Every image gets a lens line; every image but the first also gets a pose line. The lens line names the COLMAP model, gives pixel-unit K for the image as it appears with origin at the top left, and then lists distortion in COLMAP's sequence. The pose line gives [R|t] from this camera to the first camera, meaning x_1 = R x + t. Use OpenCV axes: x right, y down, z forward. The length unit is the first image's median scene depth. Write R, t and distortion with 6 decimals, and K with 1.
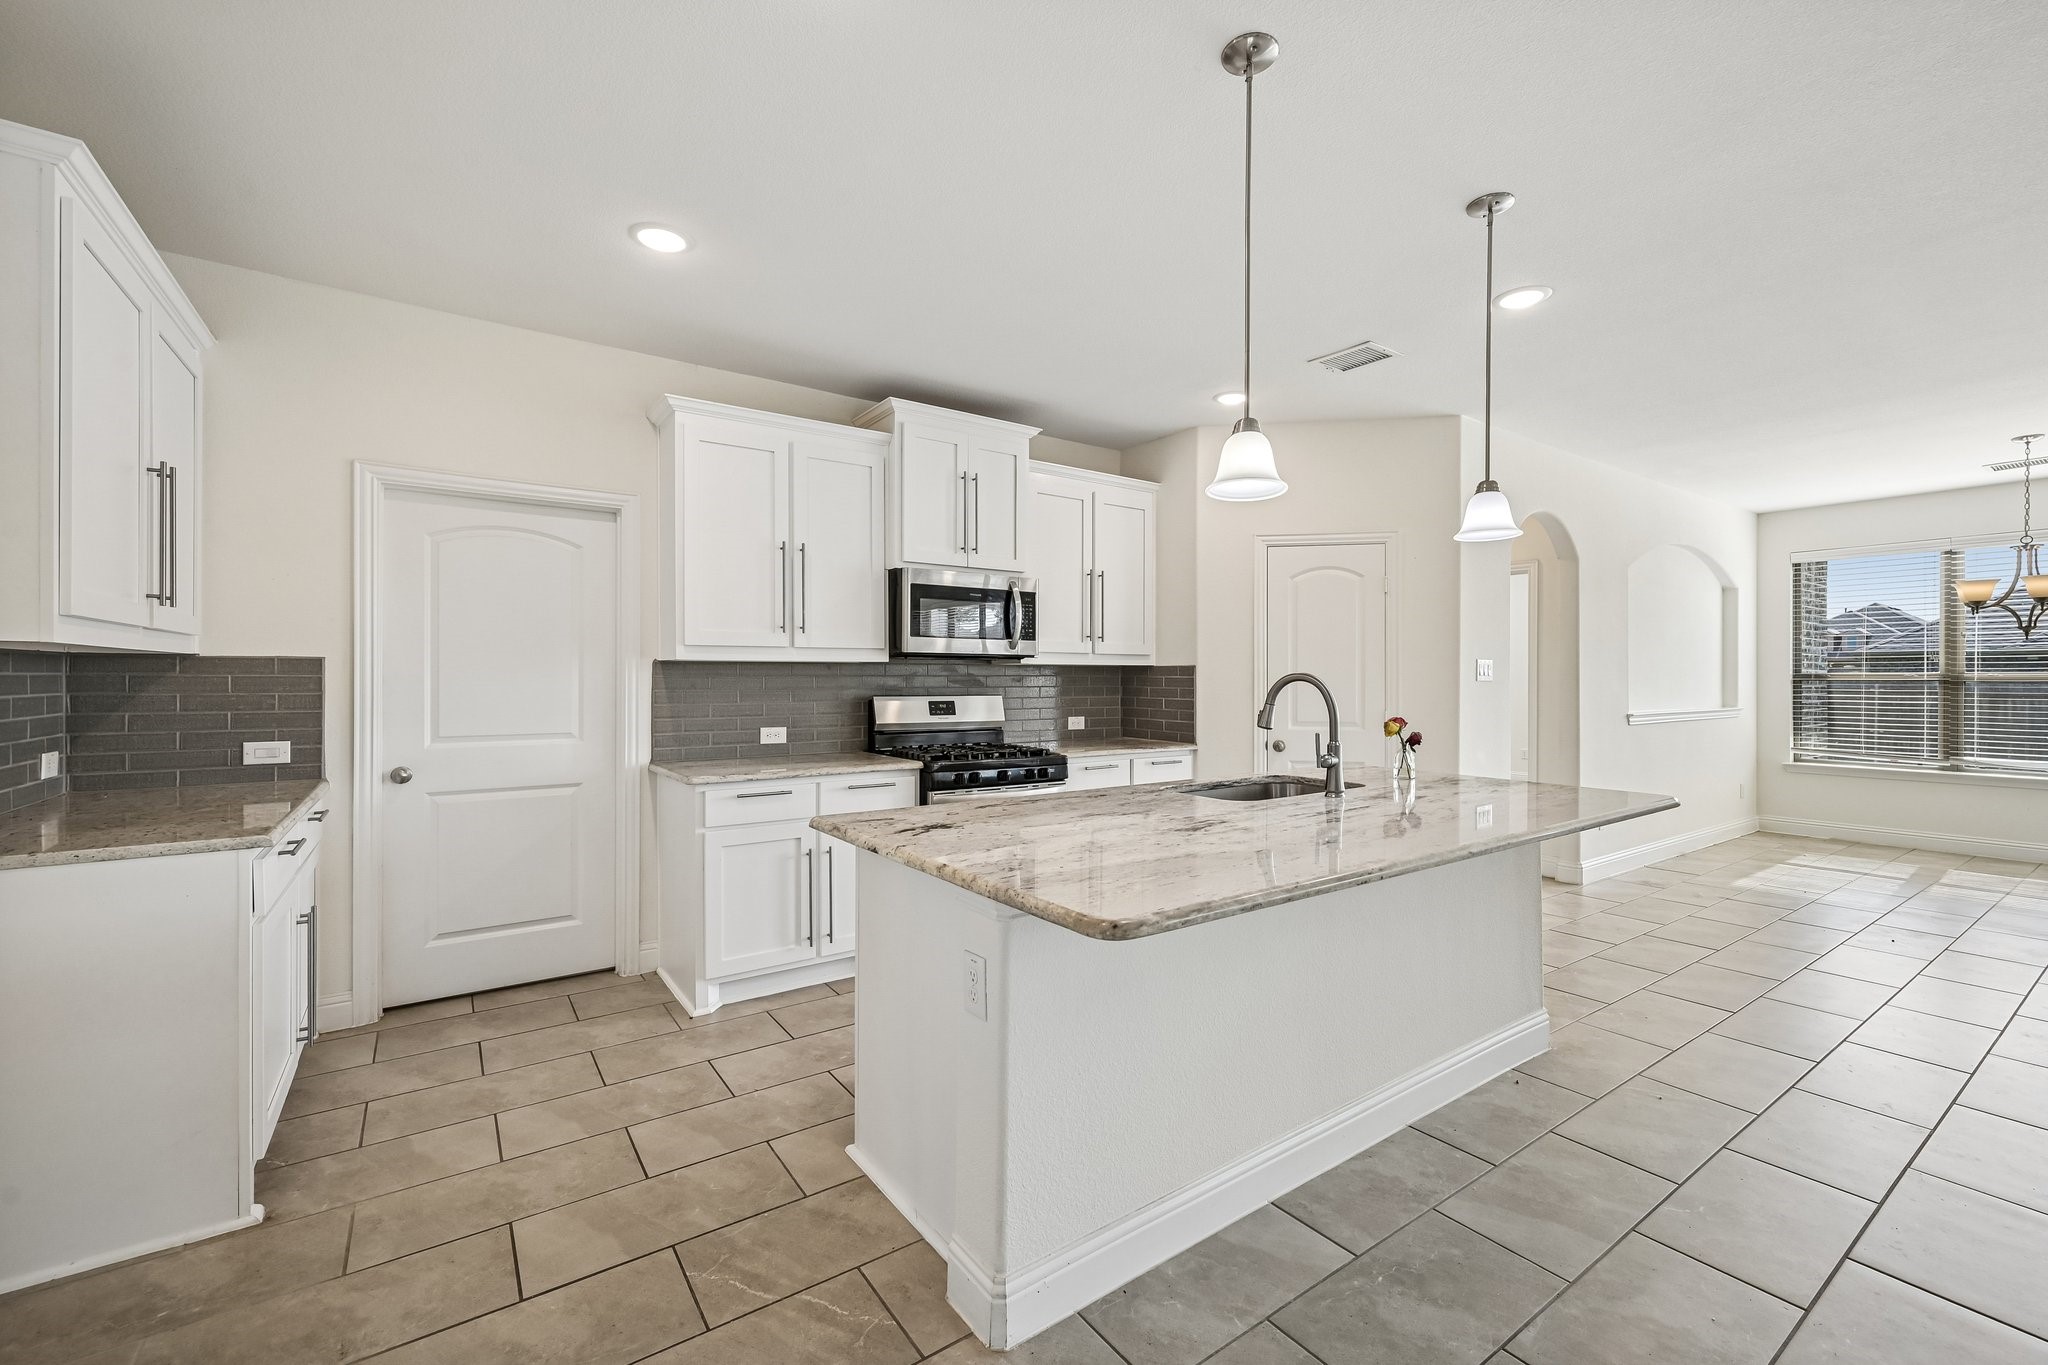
lens RADIAL K [[821.9, 0, 1035.9], [0, 821.9, 685.0], [0, 0, 1]] dist [0.003465, 0.000374]
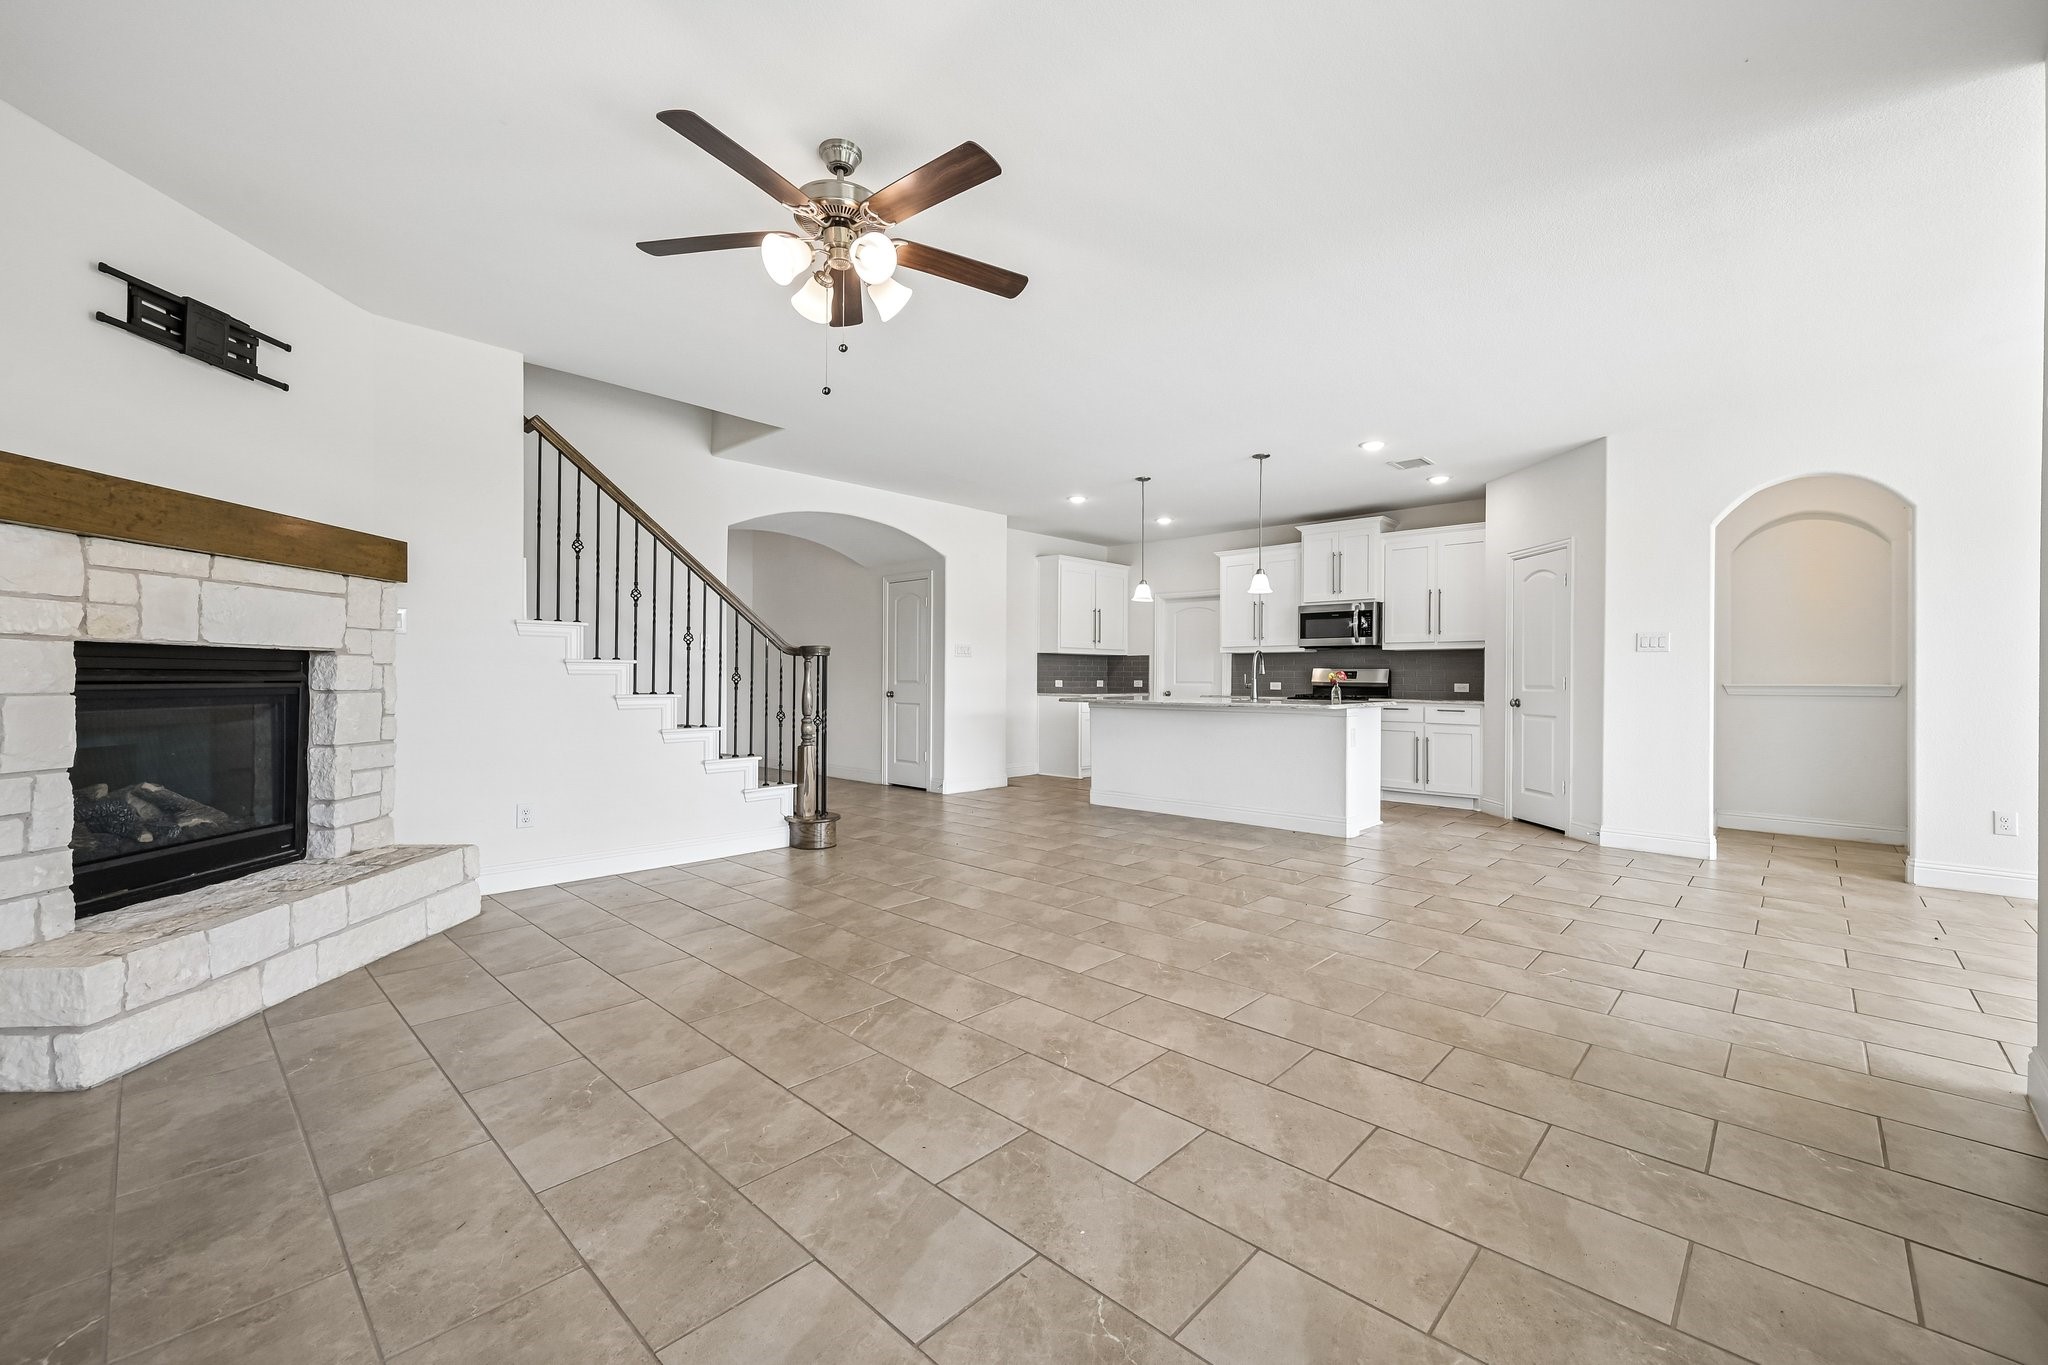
lens RADIAL K [[821.9, 0, 1010.5], [0, 821.9, 672.5], [0, 0, 1]] dist [0.003465, 0.000374]
pose [[0.191025, -0.006230, -0.981565, 1.707624], [-0.015946, 0.999828, -0.009449, 0.056824], [0.981456, 0.017457, 0.190892, -0.122576]]
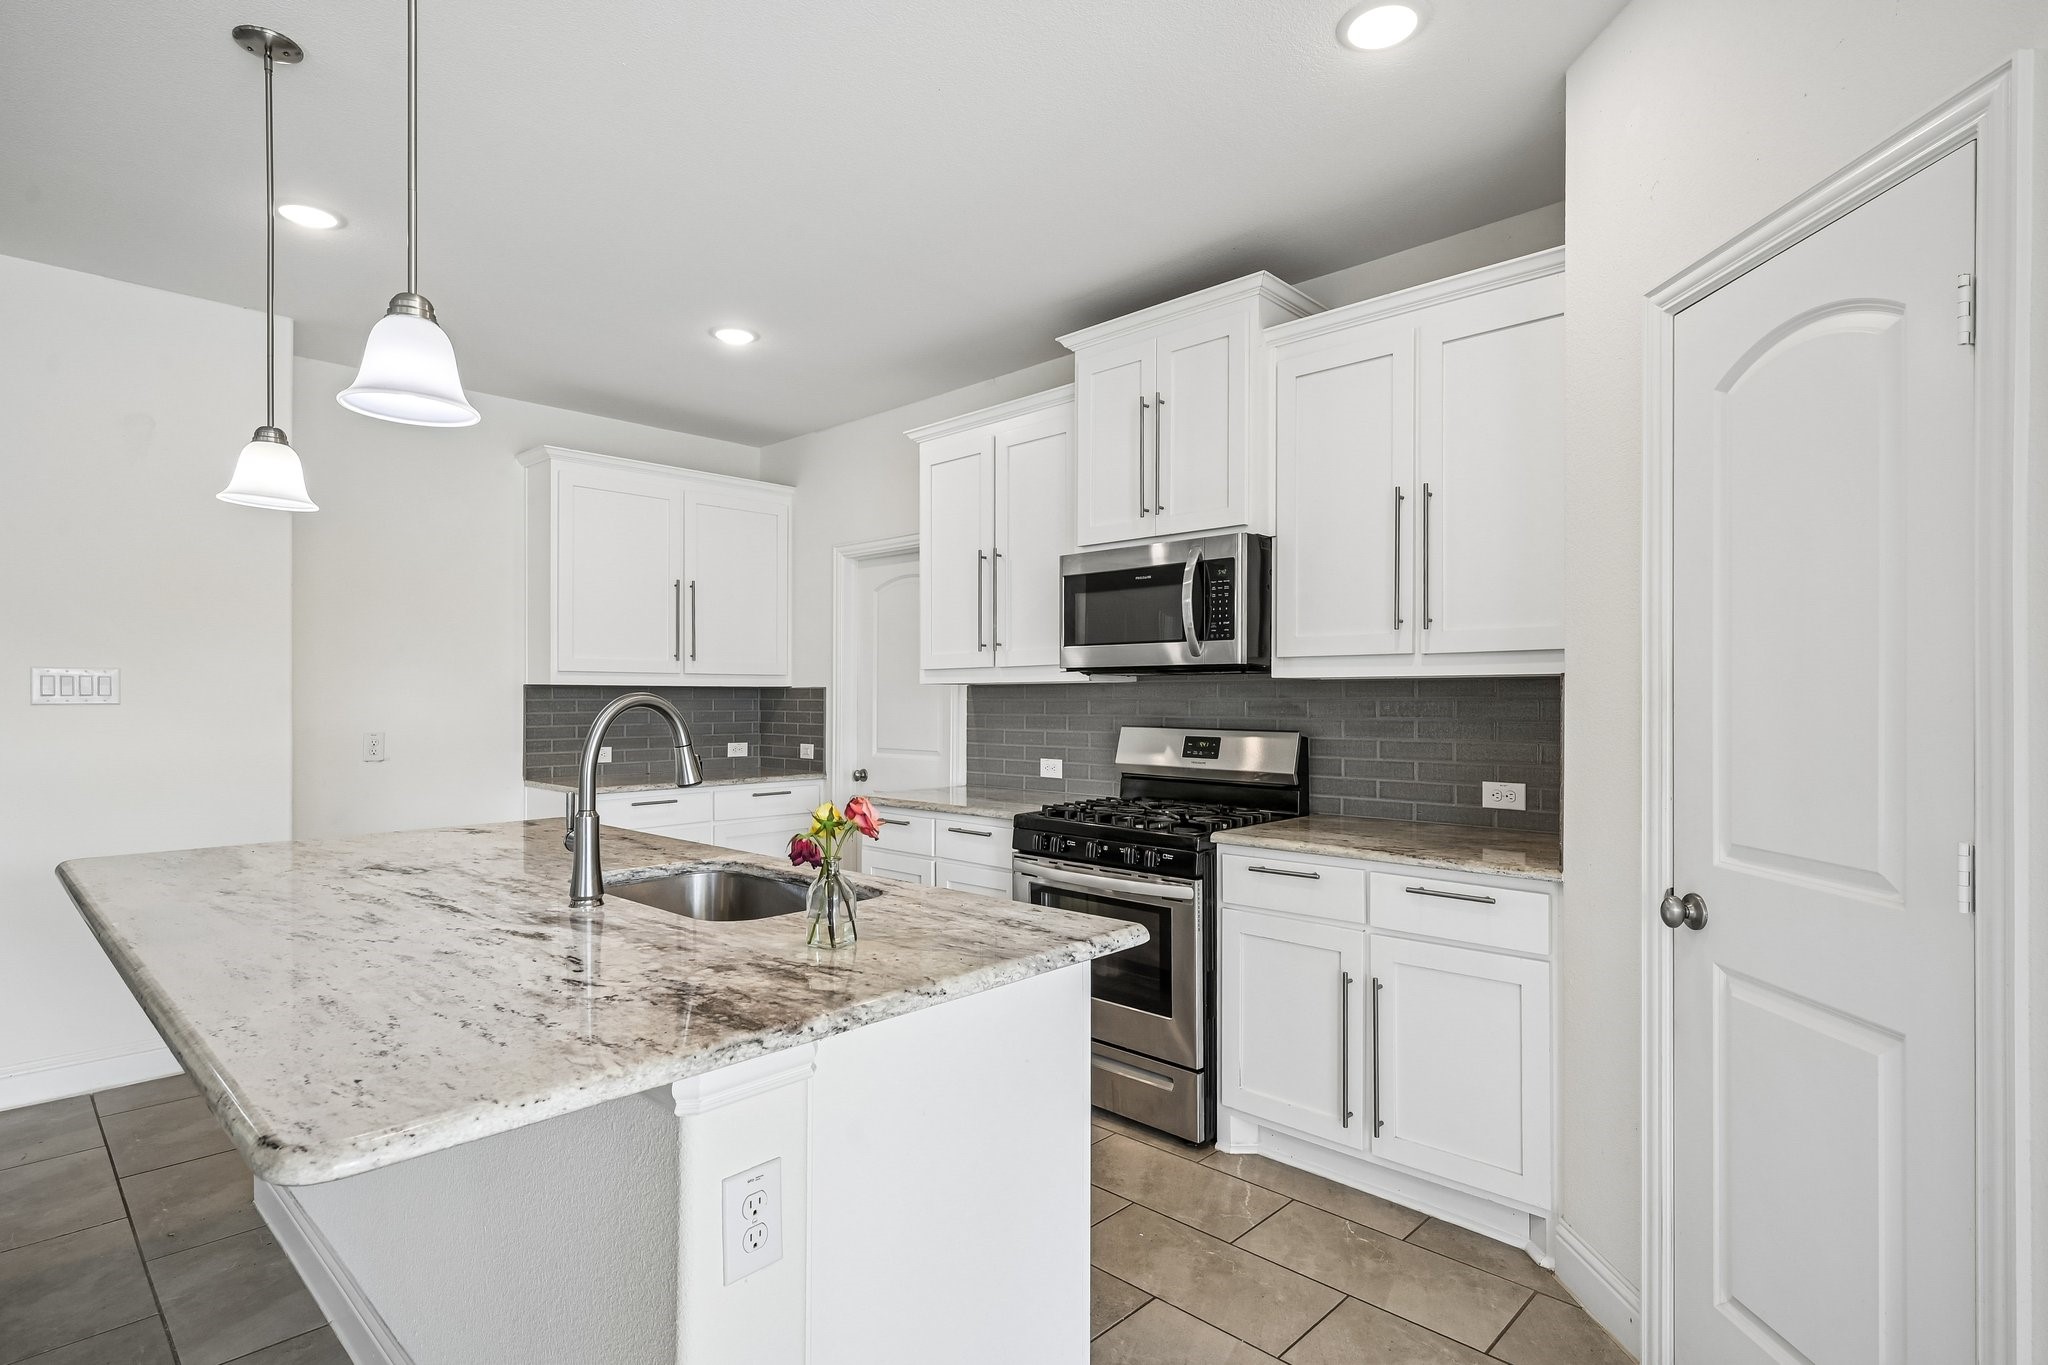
lens RADIAL K [[1032.2, 0, 1018.6], [0, 1032.2, 702.0], [0, 0, 1]] dist [0.012383, 0.000804]
pose [[0.197893, 0.000790, -0.980223, 0.738171], [-0.009459, 0.999955, -0.001104, -0.006880], [0.980178, 0.009490, 0.197892, 0.745927]]
